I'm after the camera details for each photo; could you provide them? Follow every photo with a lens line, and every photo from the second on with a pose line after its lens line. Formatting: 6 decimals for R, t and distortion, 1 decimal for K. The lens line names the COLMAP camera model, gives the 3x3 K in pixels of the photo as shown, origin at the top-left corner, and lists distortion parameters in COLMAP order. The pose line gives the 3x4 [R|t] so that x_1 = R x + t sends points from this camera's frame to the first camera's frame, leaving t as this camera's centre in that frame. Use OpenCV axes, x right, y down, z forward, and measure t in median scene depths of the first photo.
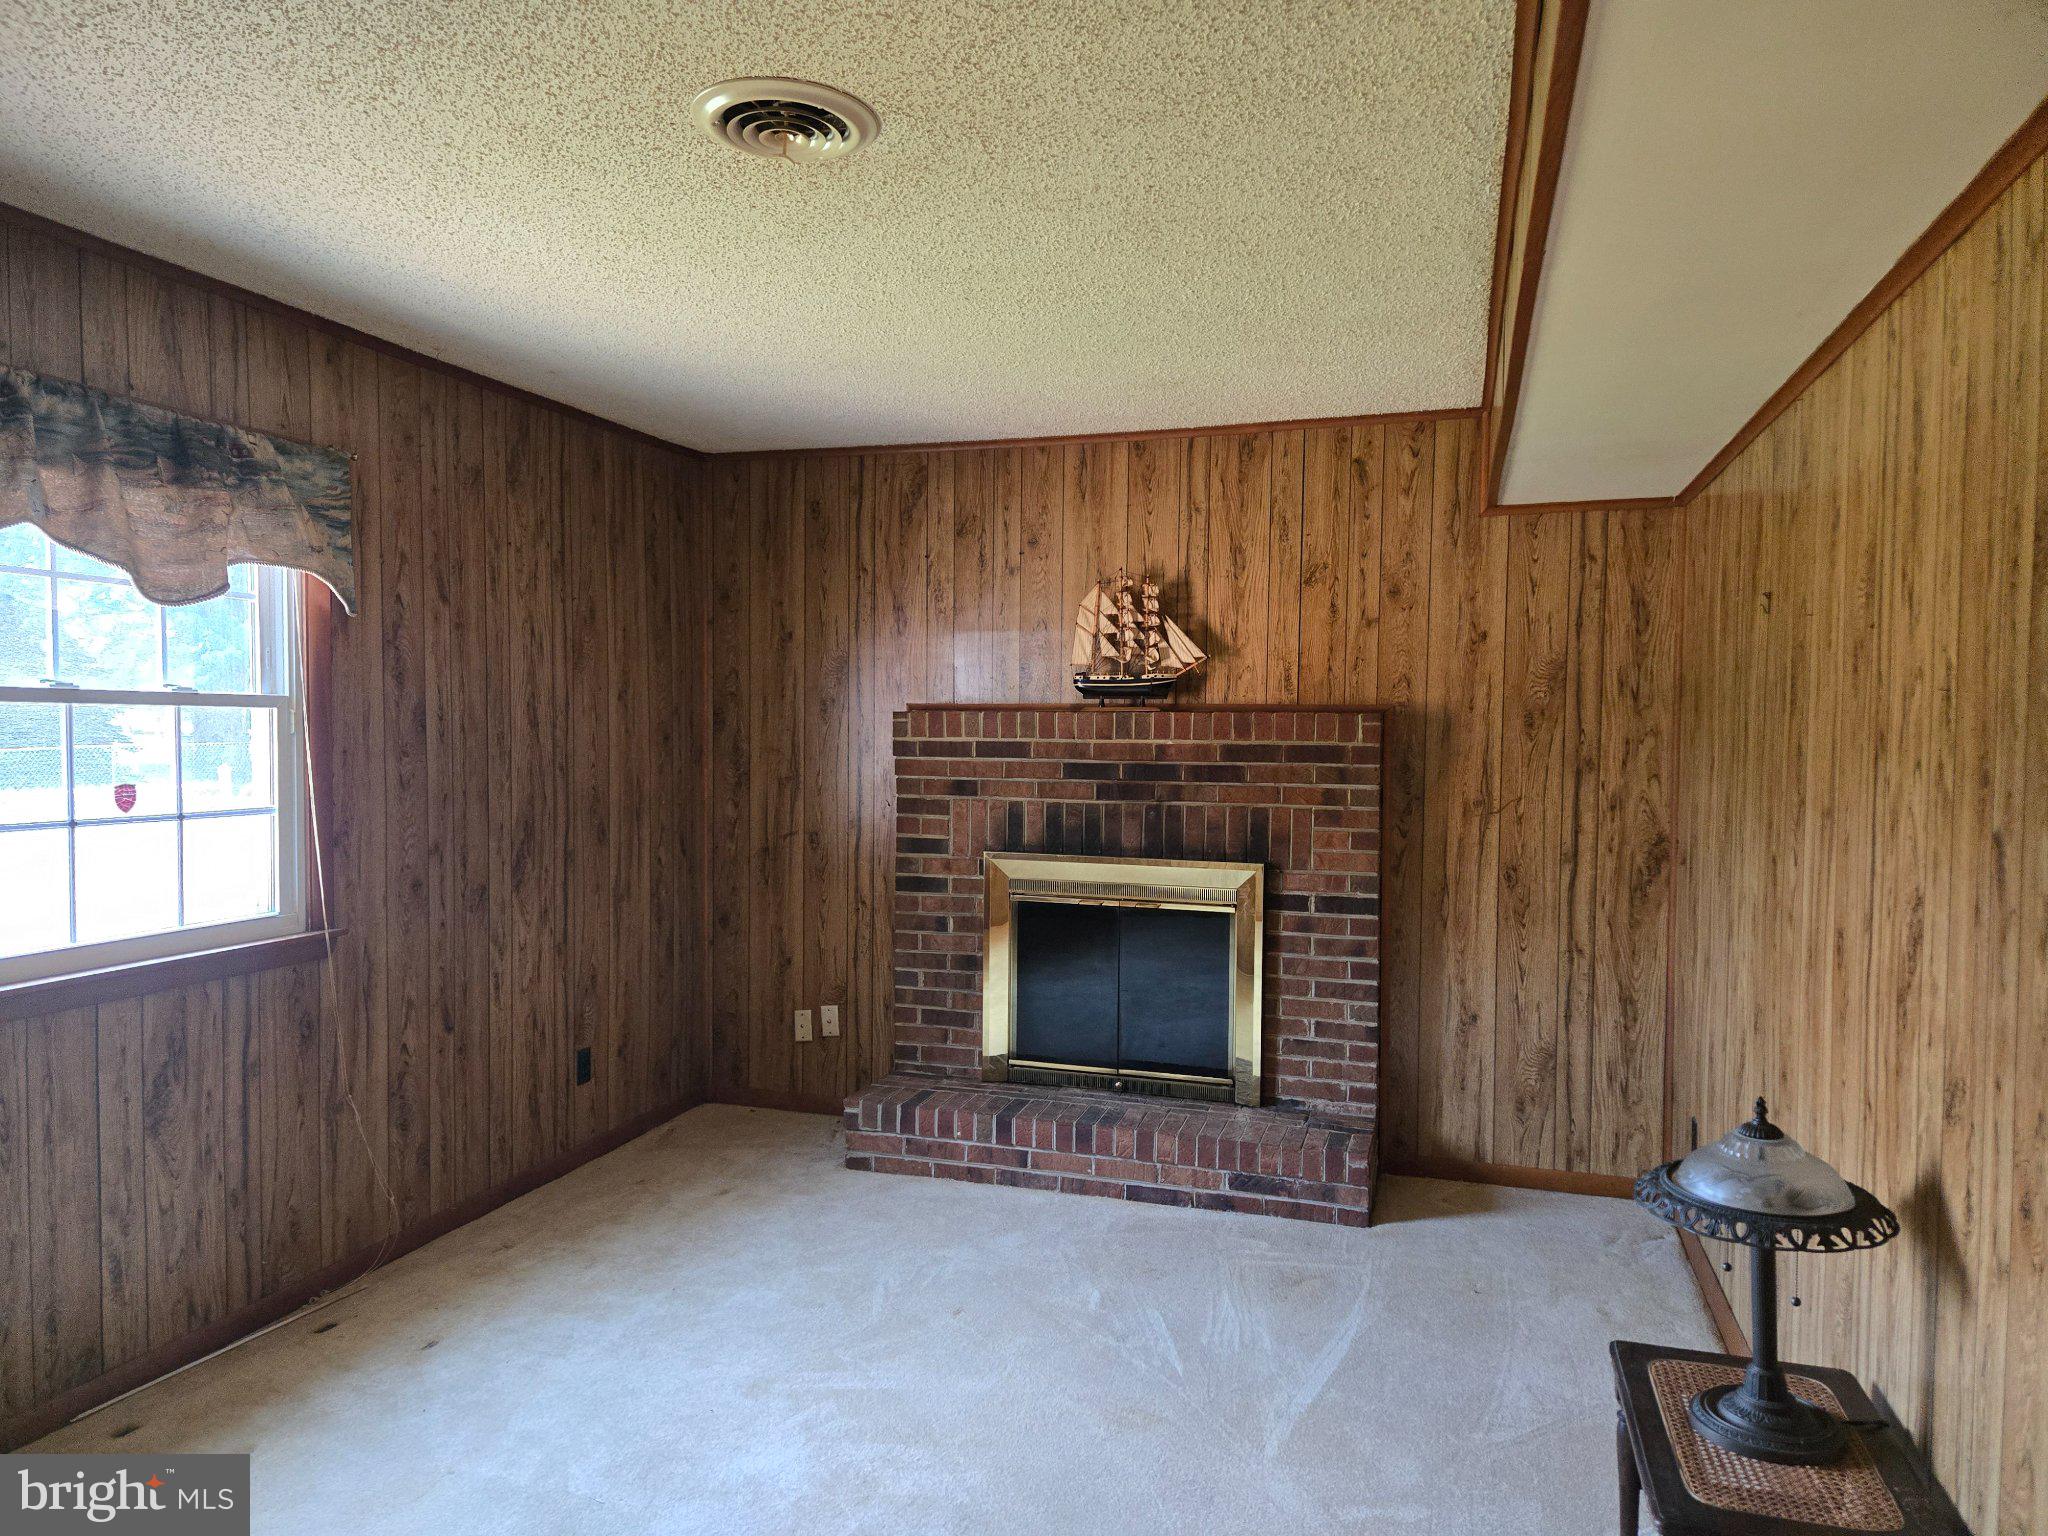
lens RADIAL K [[1386.6, 0, 1014.2], [0, 1386.6, 776.5], [0, 0, 1]] dist [0.075931, -0.058069]
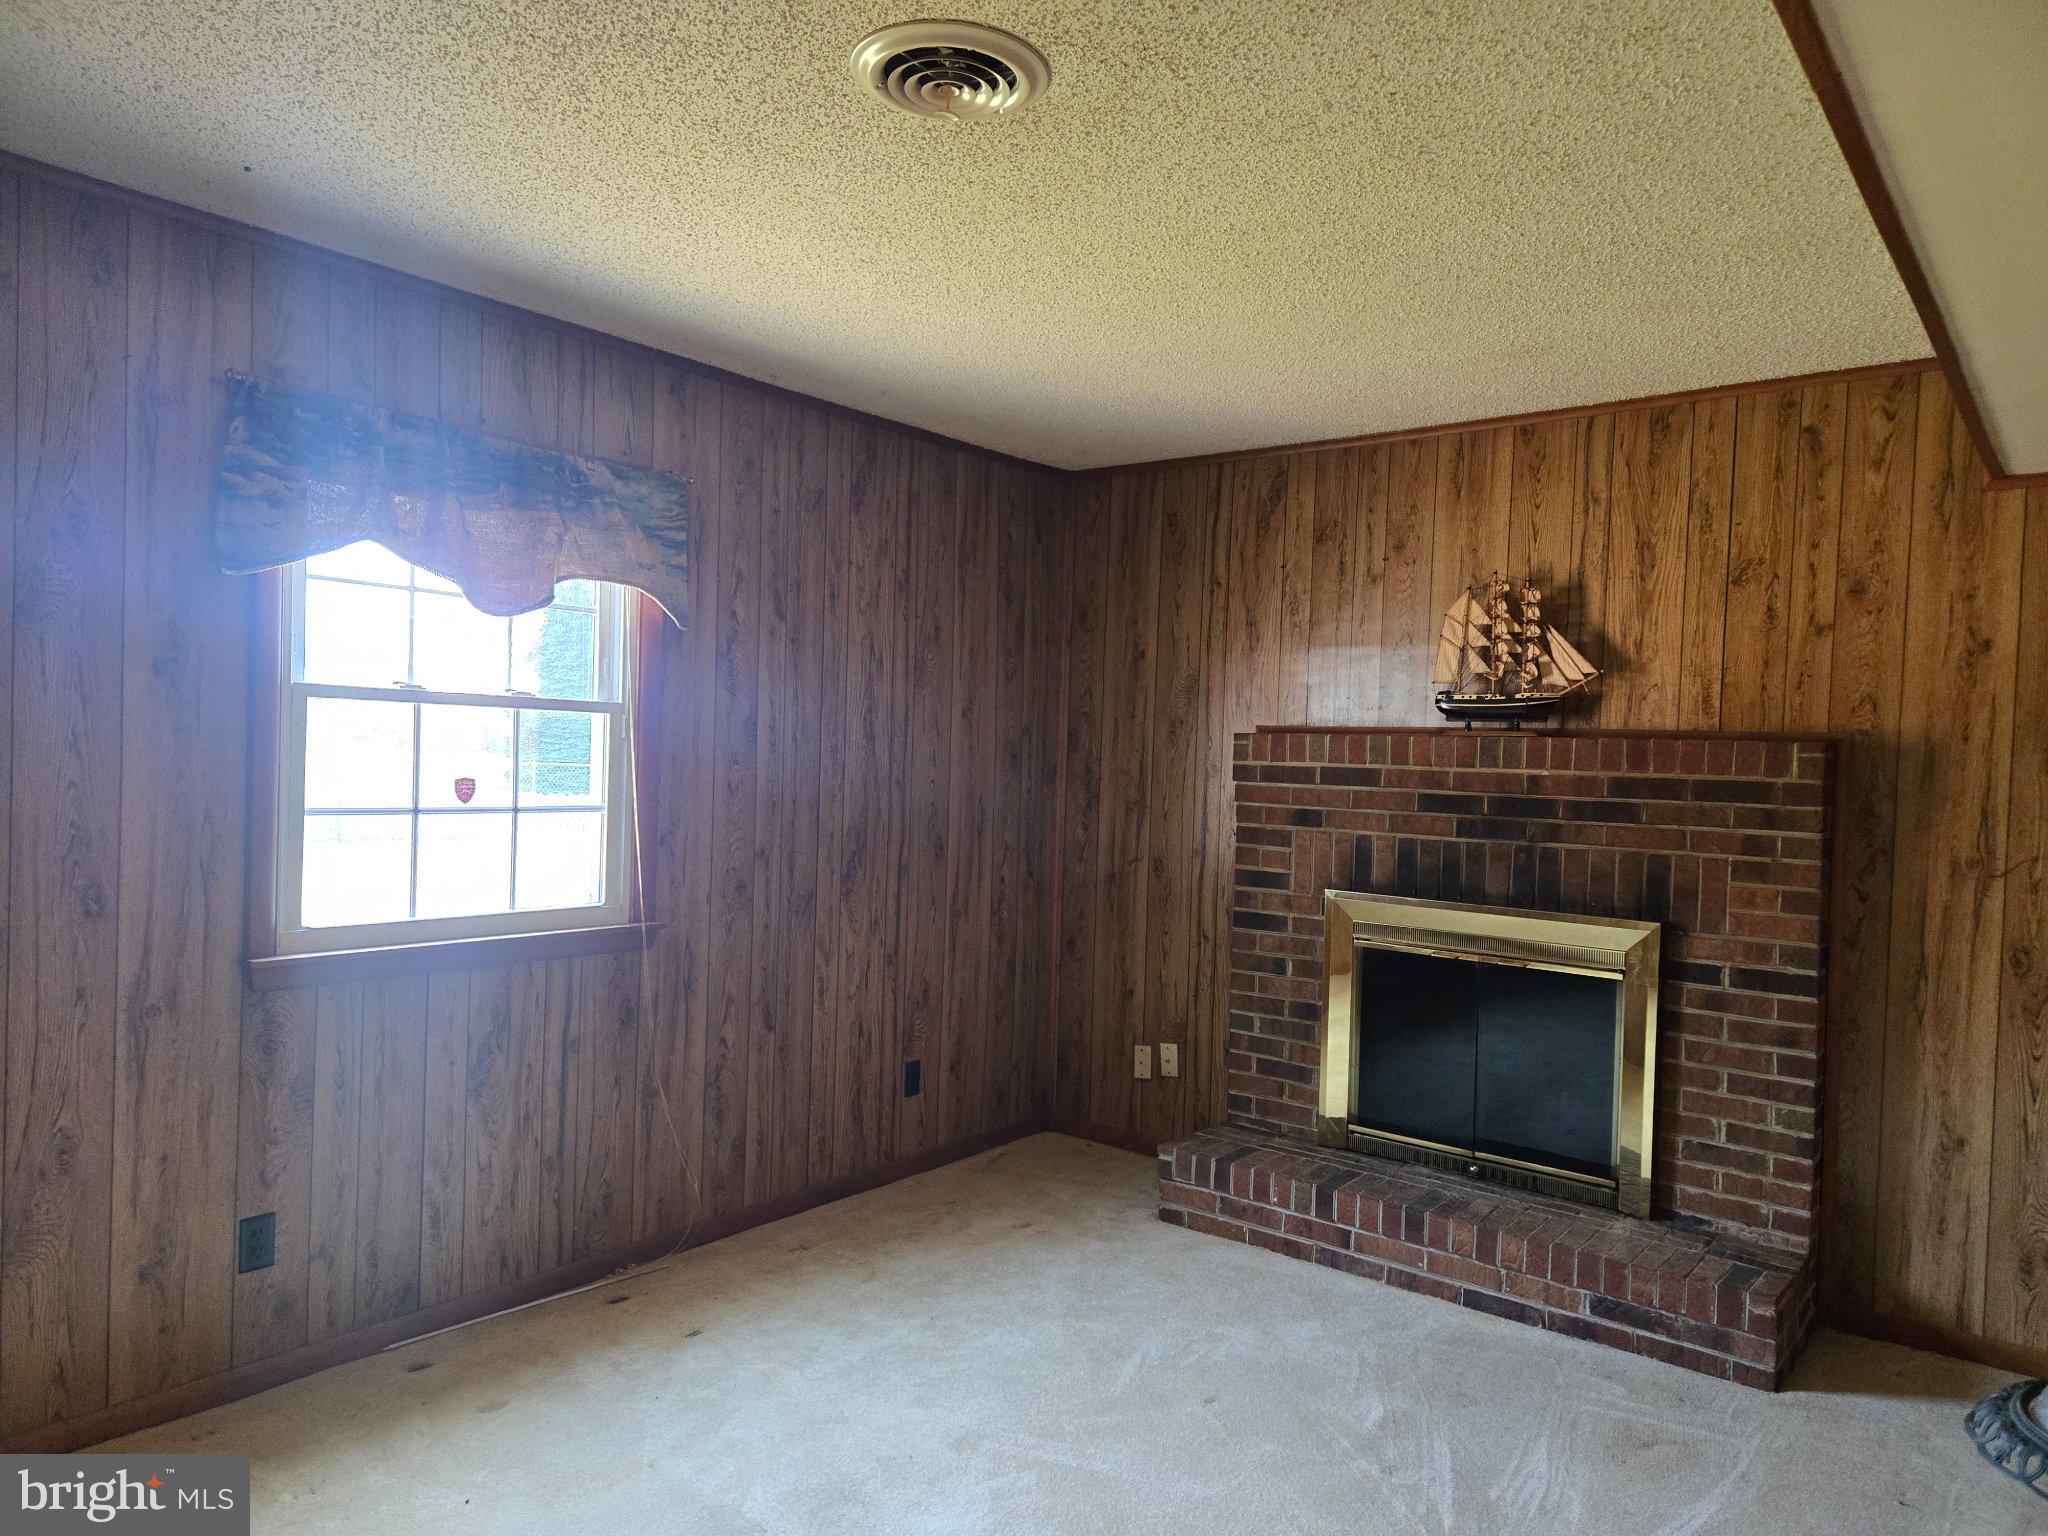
lens RADIAL K [[1386.6, 0, 1015.0], [0, 1386.6, 778.2], [0, 0, 1]] dist [0.075931, -0.058069]
pose [[0.934965, 0.028140, -0.353623, 0.114944], [-0.037537, 0.999100, -0.019739, 0.008004], [0.352749, 0.031729, 0.935180, 0.085142]]
